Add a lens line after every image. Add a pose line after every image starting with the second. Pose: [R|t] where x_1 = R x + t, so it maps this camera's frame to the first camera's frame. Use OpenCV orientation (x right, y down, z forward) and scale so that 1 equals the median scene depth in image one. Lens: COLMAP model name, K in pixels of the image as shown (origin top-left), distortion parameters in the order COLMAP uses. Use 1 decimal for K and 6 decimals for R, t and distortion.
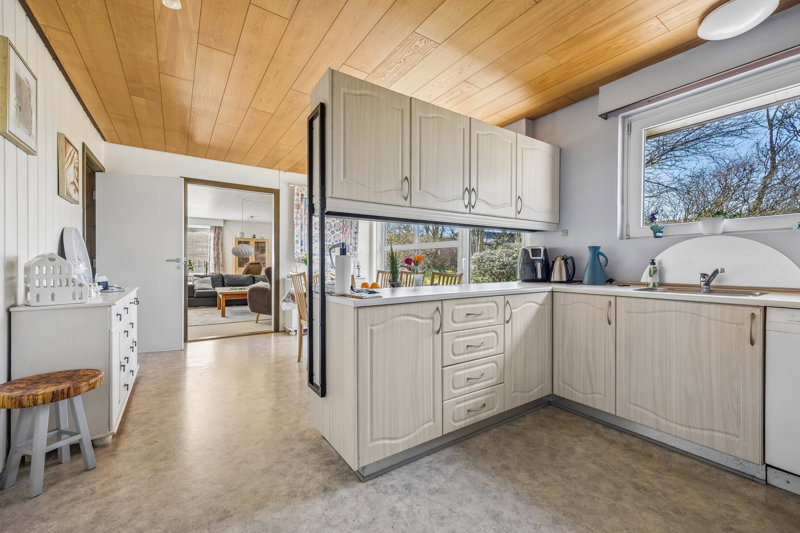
lens RADIAL K [[324.6, 0, 400.0], [0, 324.6, 266.5], [0, 0, 1]] dist [0.000866, 0.000111]
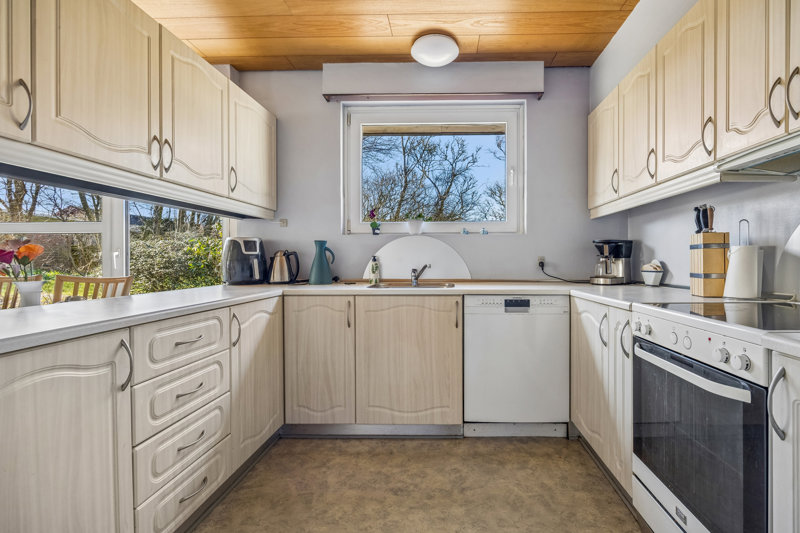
lens RADIAL K [[376.4, 0, 400.1], [0, 376.4, 263.3], [0, 0, 1]] dist [-0.004544, -0.000216]
pose [[0.577755, -0.008156, 0.816170, -0.116573], [0.008866, 0.999954, 0.003716, -0.002358], [-0.816162, 0.005089, 0.577801, 0.238145]]
